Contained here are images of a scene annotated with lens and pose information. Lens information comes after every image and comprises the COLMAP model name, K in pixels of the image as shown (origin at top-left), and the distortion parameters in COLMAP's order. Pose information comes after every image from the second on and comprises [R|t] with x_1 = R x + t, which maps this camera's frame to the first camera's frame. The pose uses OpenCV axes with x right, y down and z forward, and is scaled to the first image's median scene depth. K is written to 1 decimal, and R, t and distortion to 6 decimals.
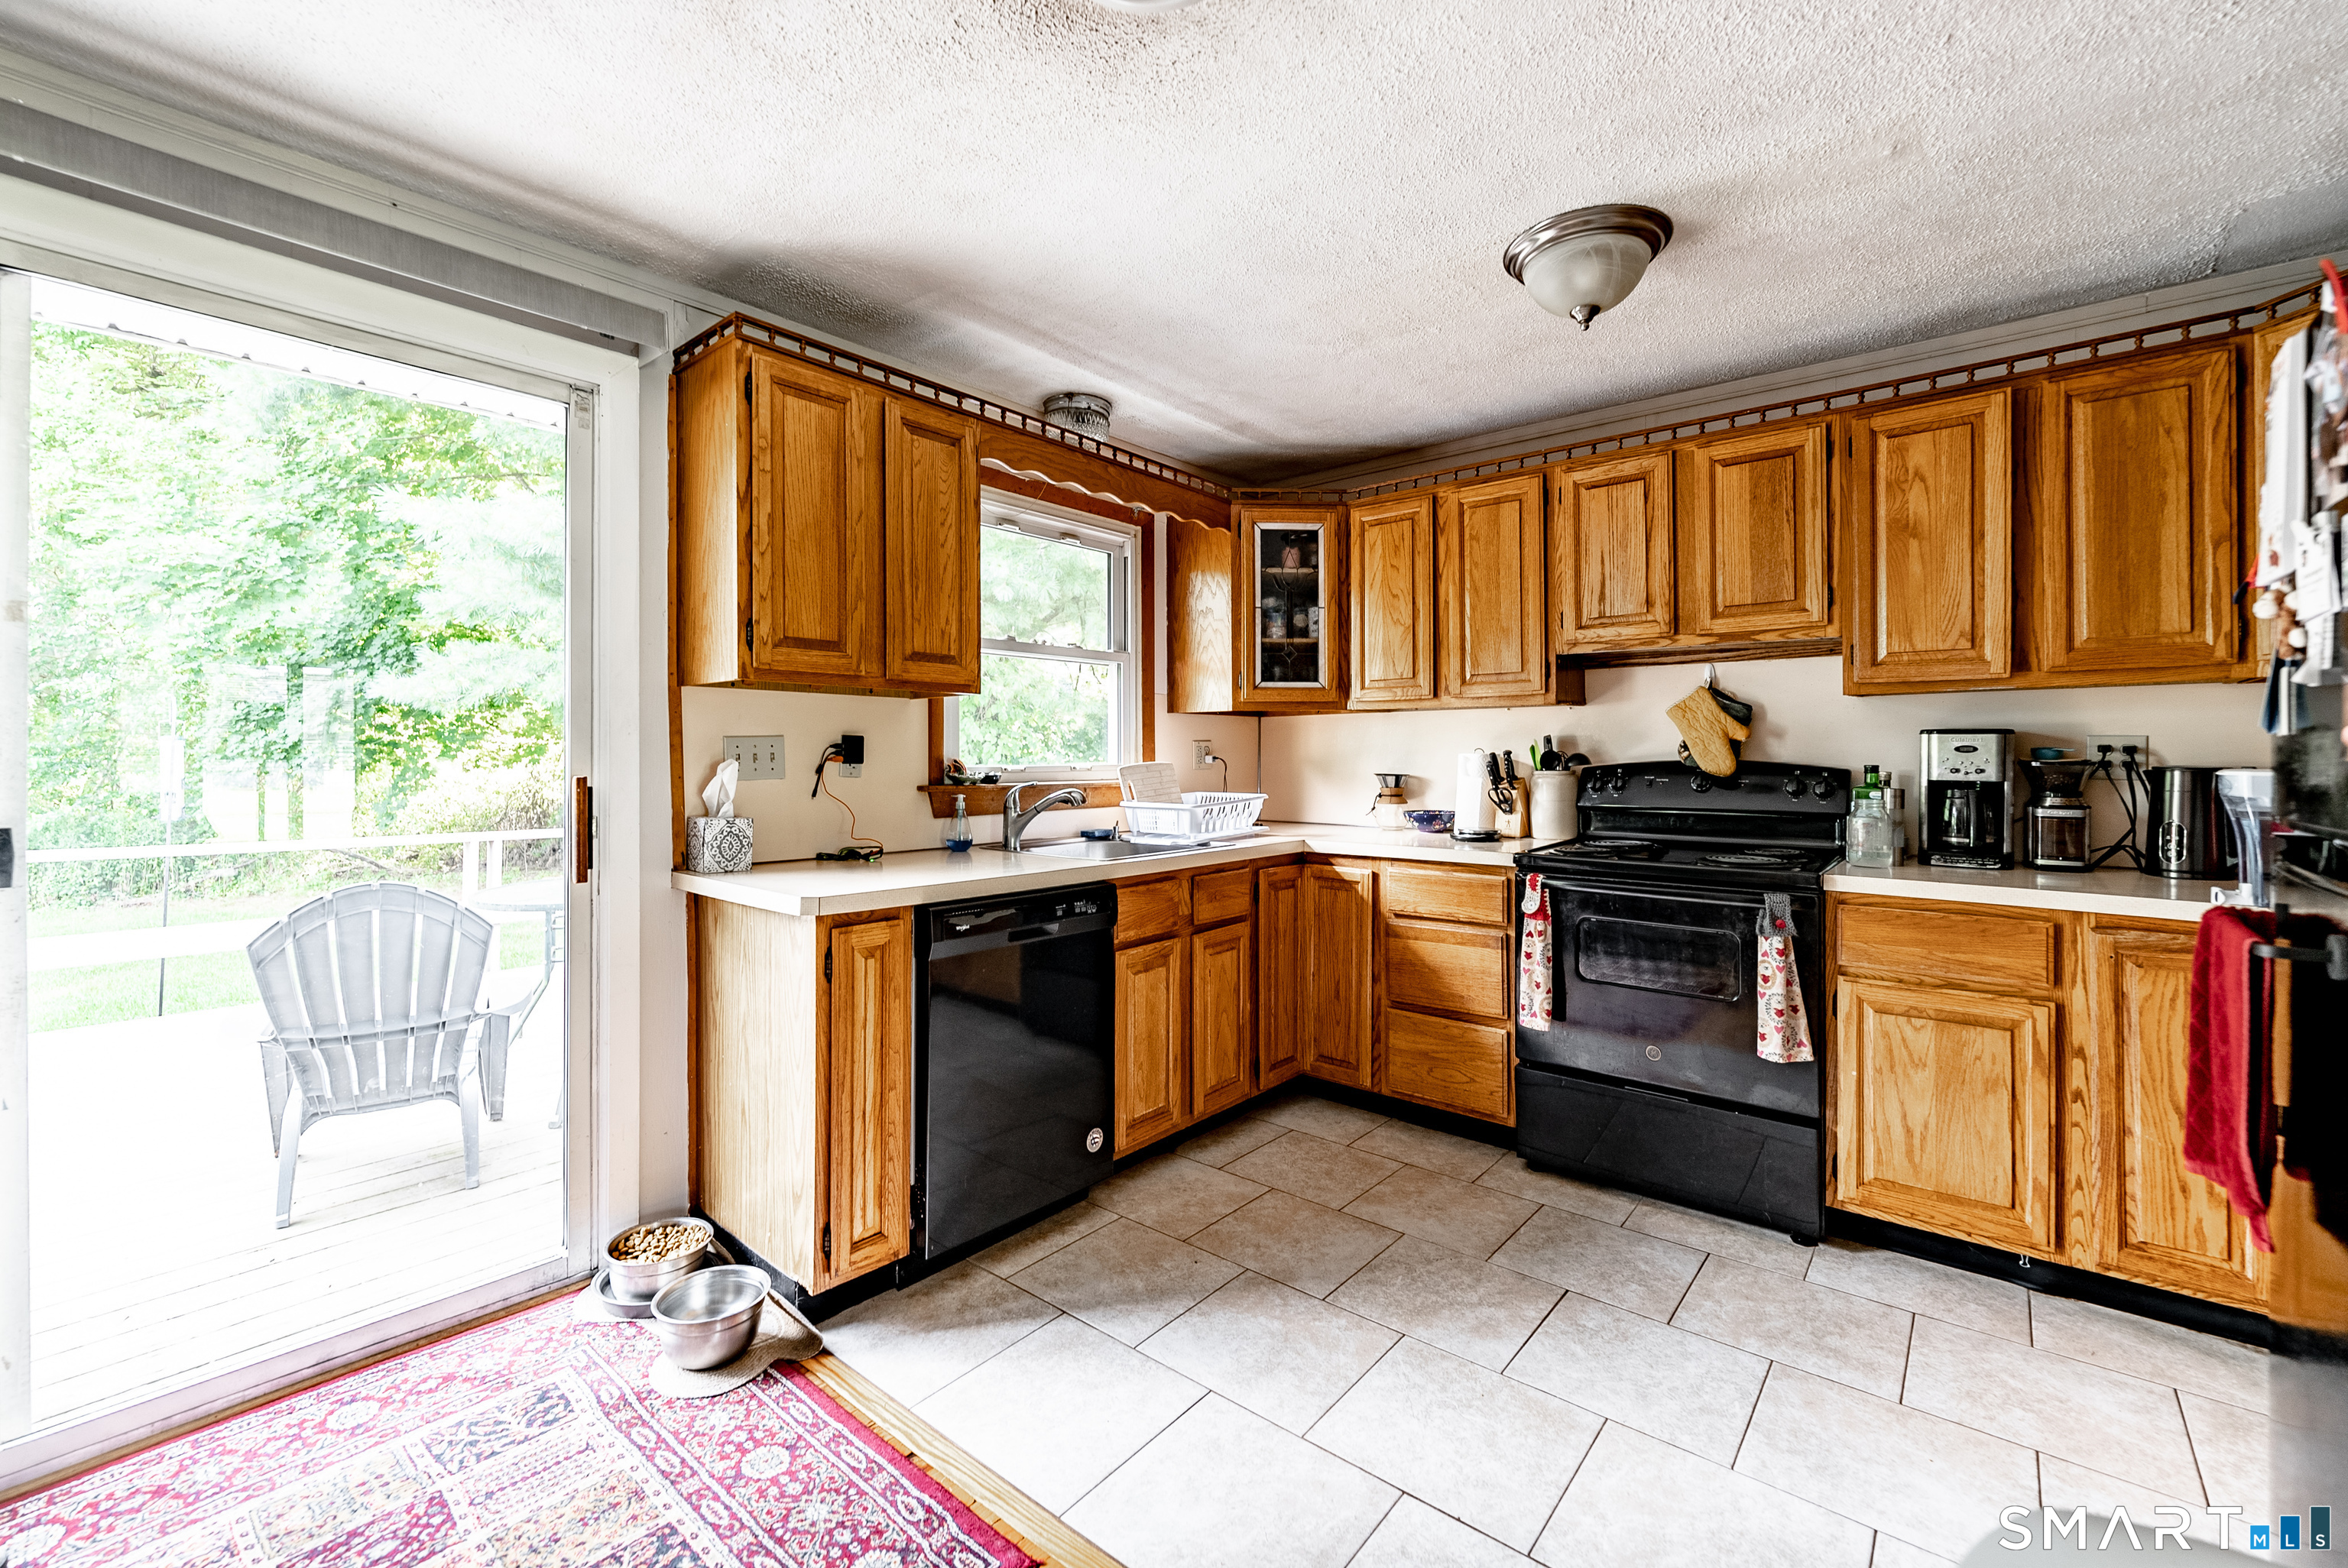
lens RADIAL K [[967.4, 0, 1184.7], [0, 967.4, 761.6], [0, 0, 1]] dist [0.003098, -0.001562]
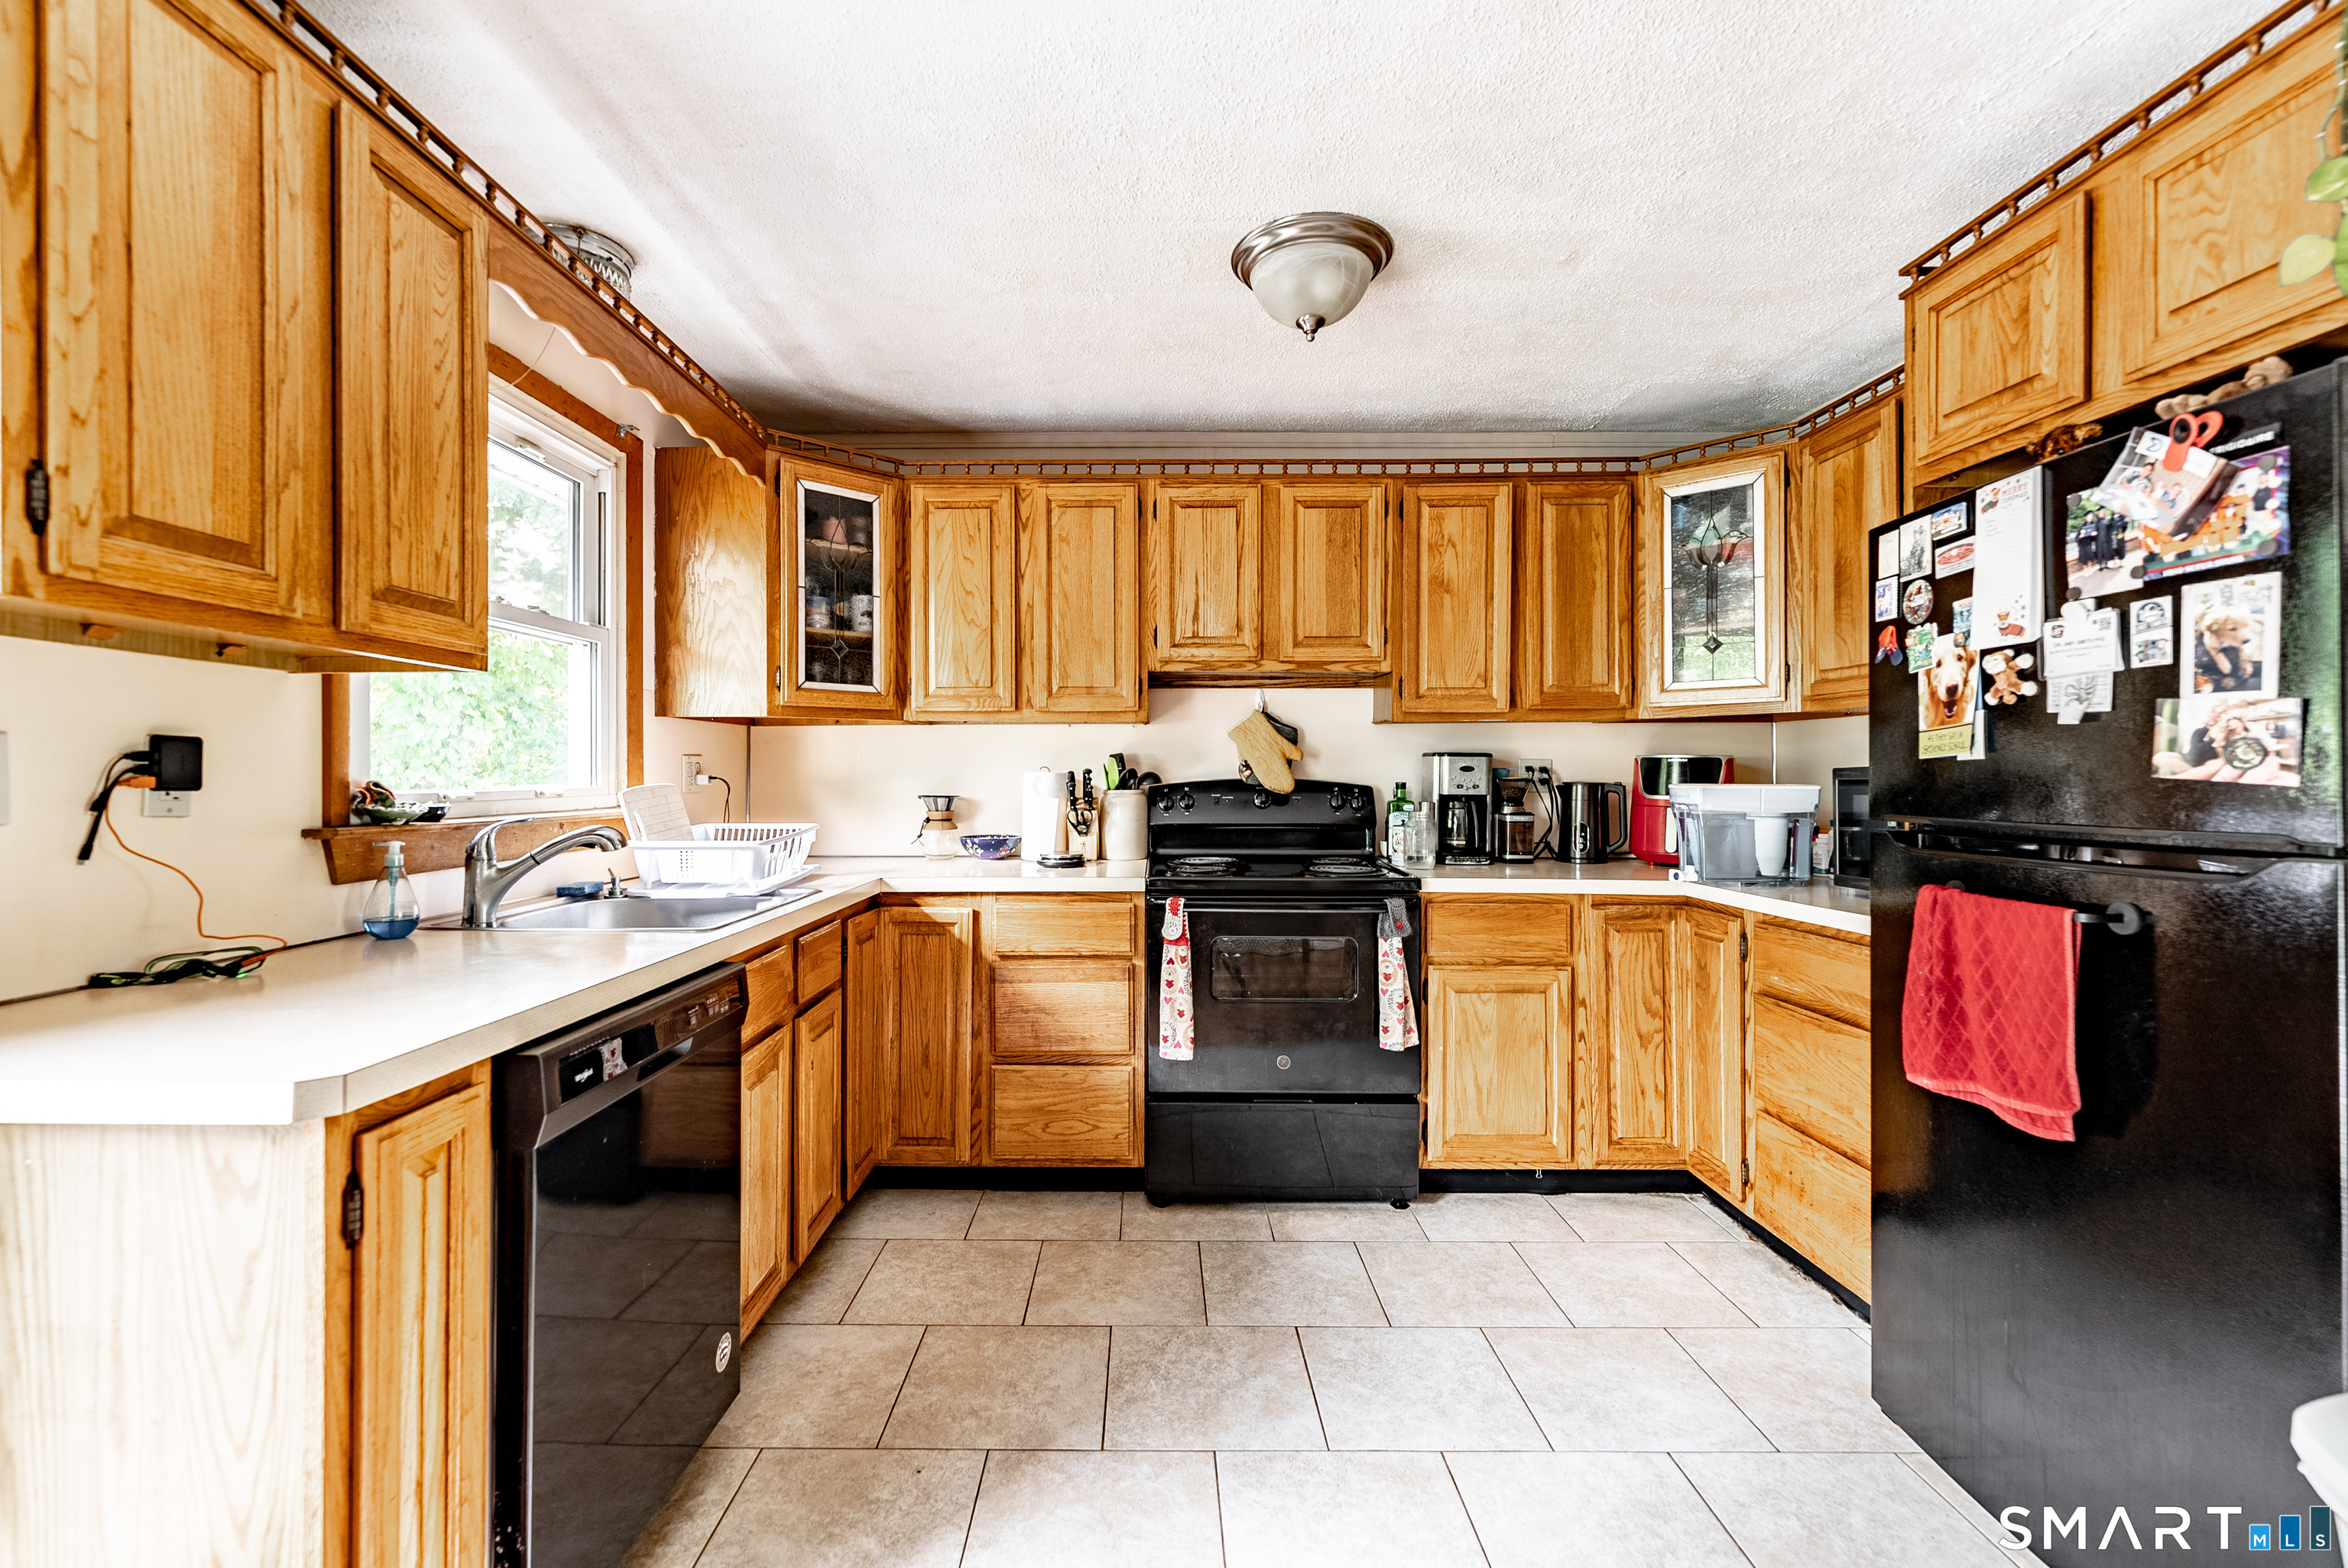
lens RADIAL K [[967.4, 0, 1155.9], [0, 967.4, 776.3], [0, 0, 1]] dist [0.003098, -0.001562]
pose [[0.775531, -0.001825, 0.631307, -0.279147], [0.004566, 0.999986, -0.002718, -0.002081], [-0.631293, 0.004991, 0.775528, 0.289788]]
